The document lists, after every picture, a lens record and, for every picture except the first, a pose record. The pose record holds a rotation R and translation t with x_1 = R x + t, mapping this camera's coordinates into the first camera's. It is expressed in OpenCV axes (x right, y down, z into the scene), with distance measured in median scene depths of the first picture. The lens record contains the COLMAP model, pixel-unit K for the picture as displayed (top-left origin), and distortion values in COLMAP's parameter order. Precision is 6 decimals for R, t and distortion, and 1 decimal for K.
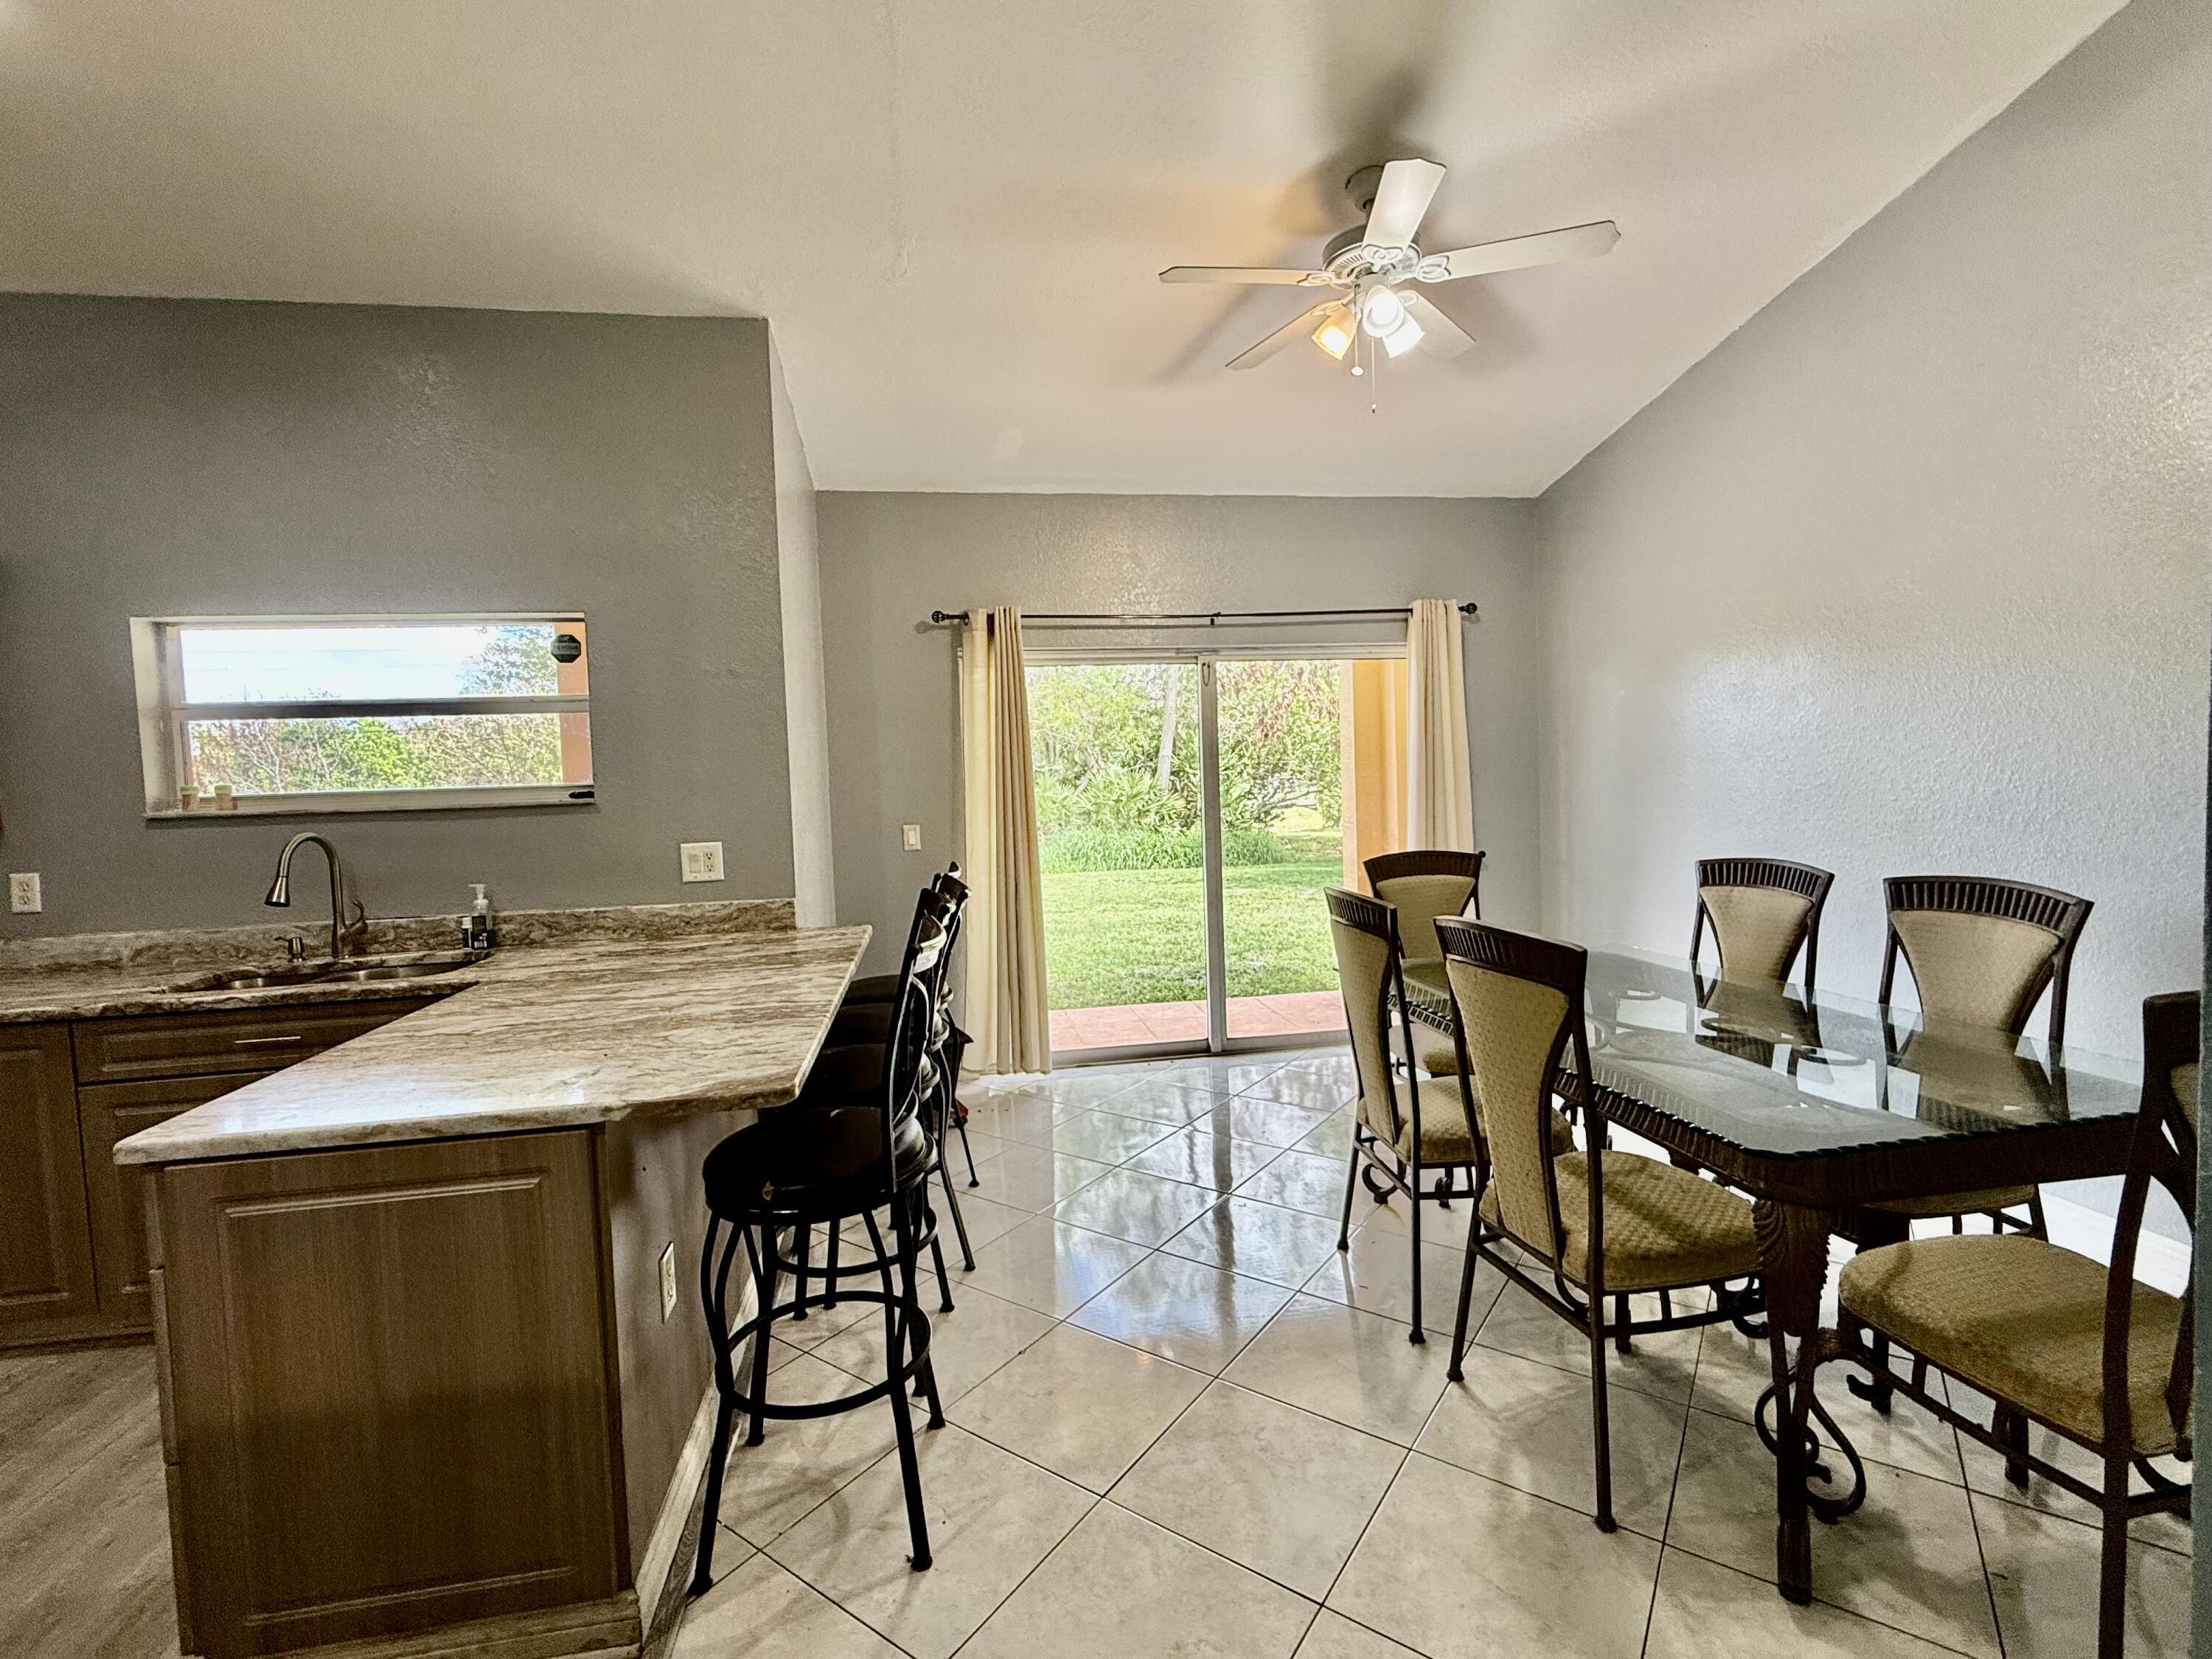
lens RADIAL K [[971.9, 0, 1094.0], [0, 971.9, 832.8], [0, 0, 1]] dist [-0.000340, -0.001002]
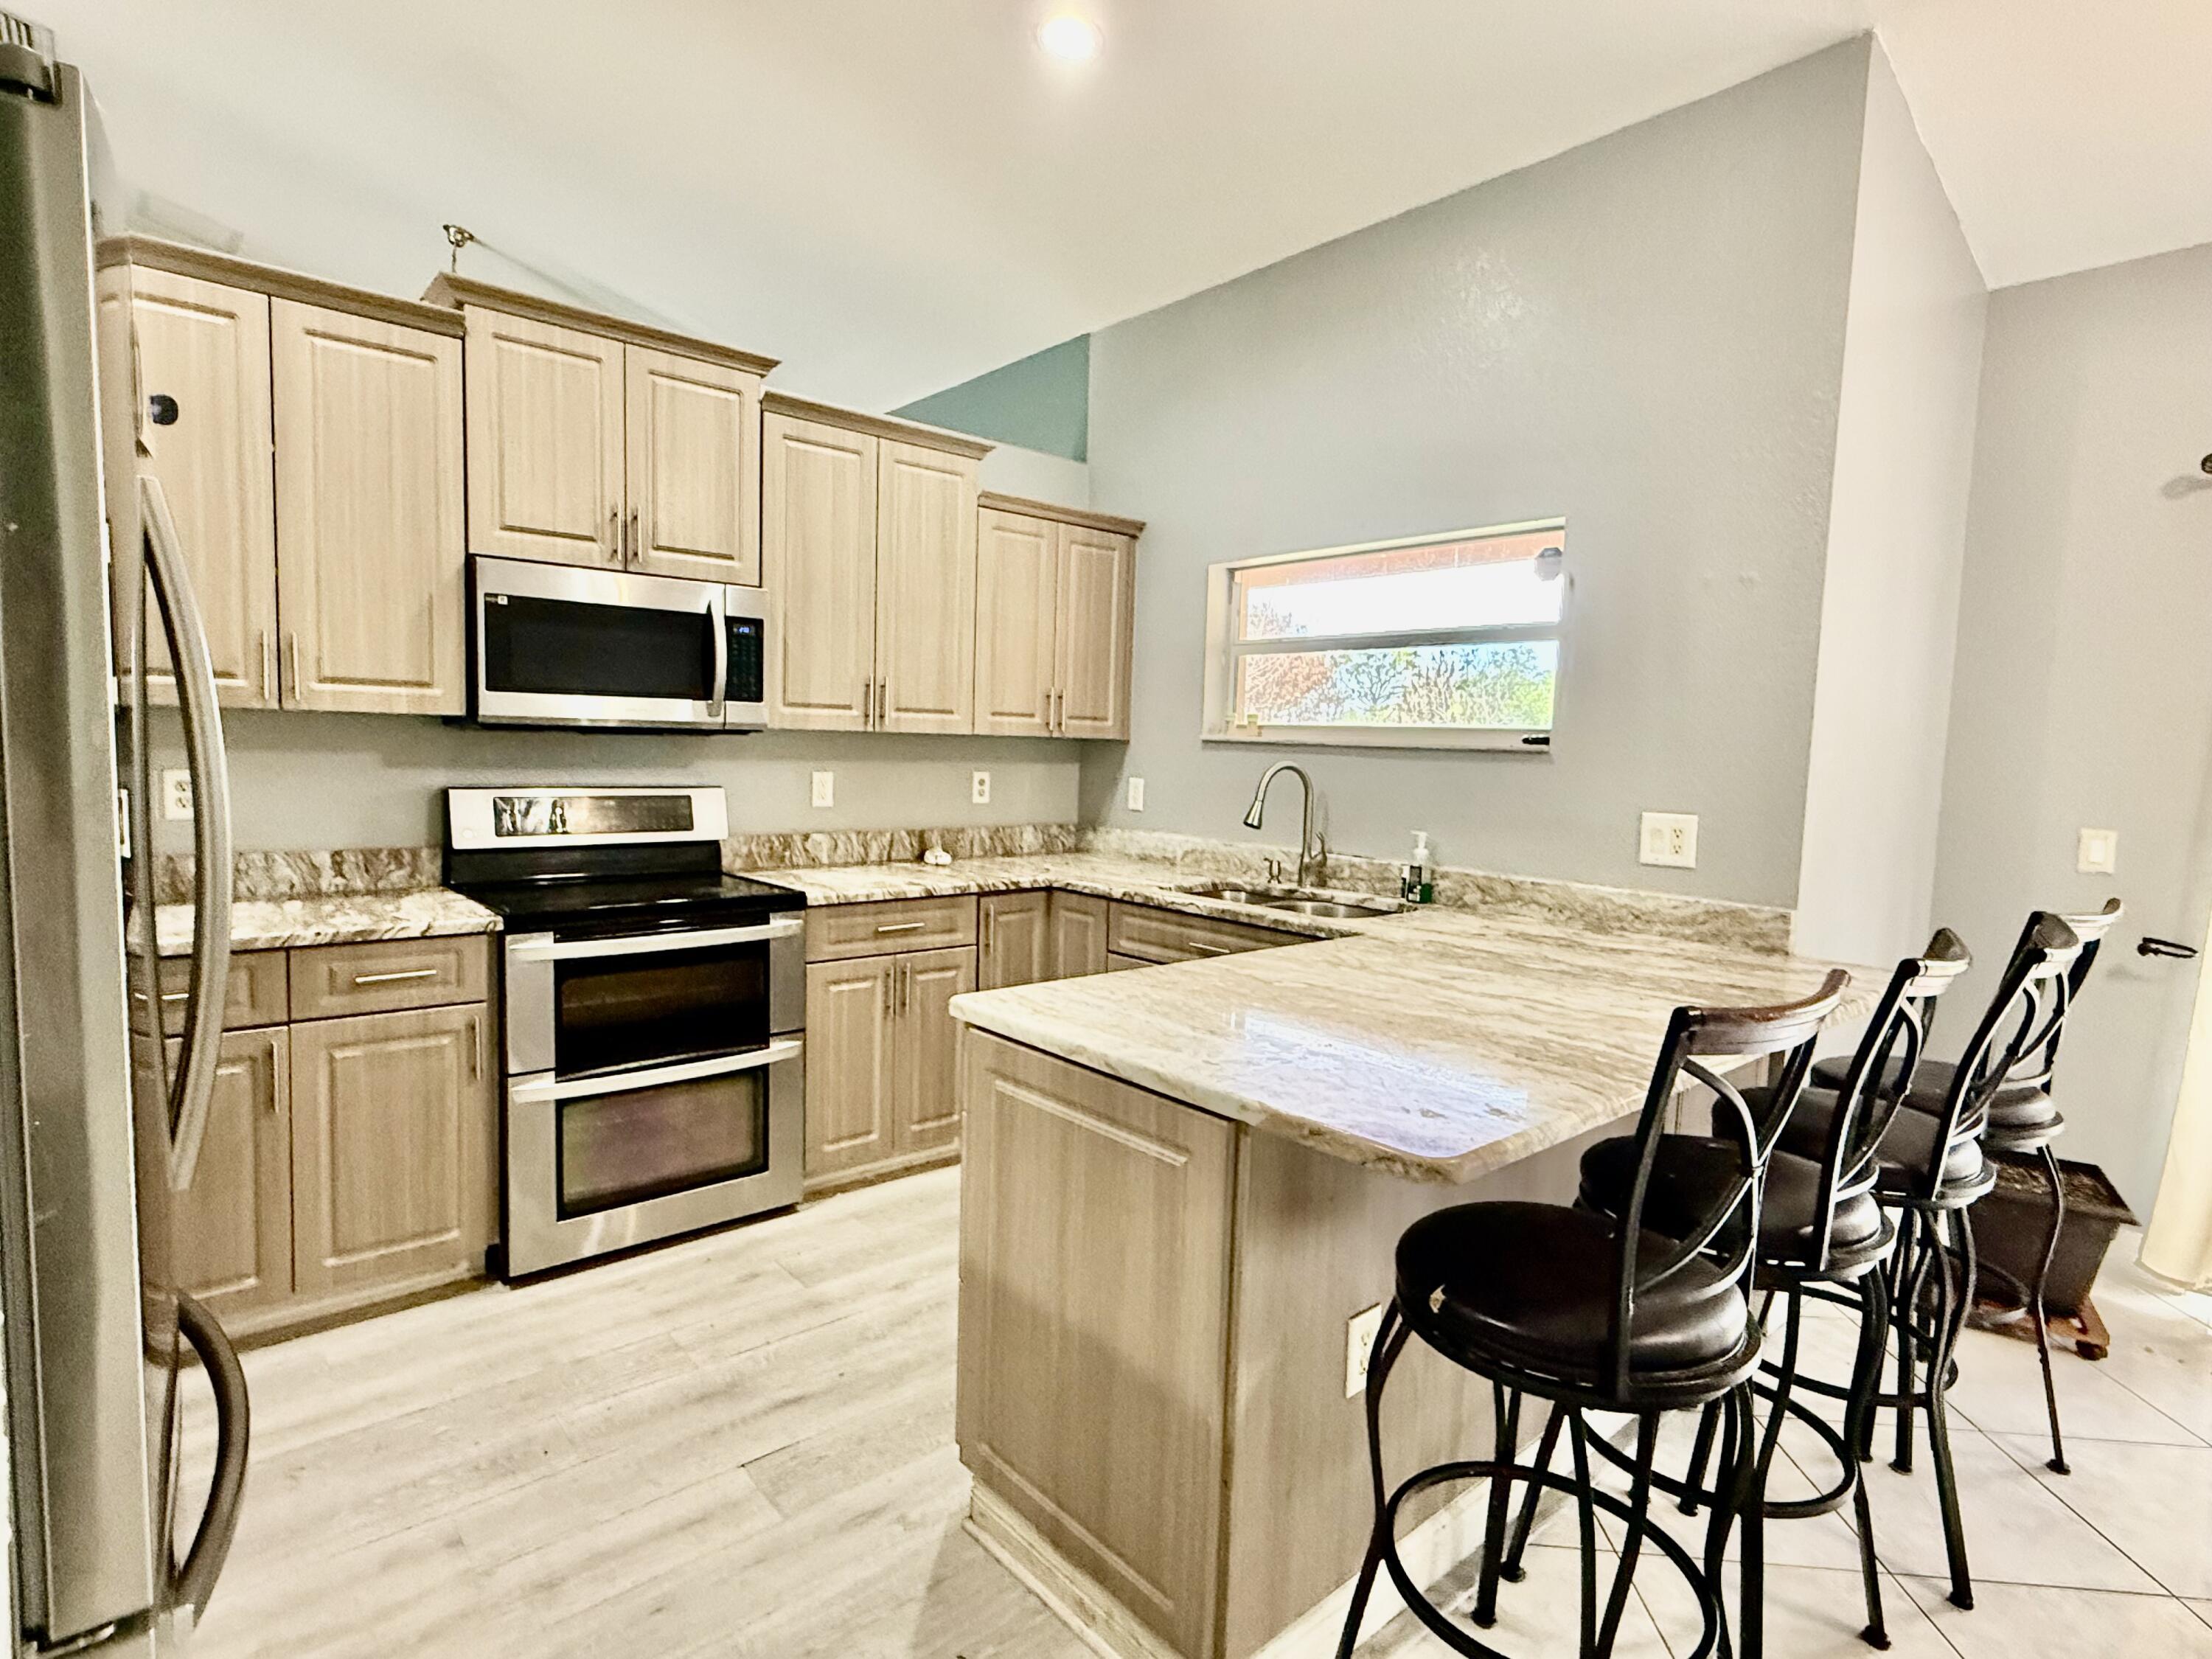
lens RADIAL K [[1116.7, 0, 1103.2], [0, 1116.7, 832.3], [0, 0, 1]] dist [-0.002450, 0.000582]
pose [[0.531495, 0.121653, -0.838280, 0.086180], [-0.099031, 0.991771, 0.081139, -0.002148], [0.841253, 0.039891, 0.539168, 0.183314]]
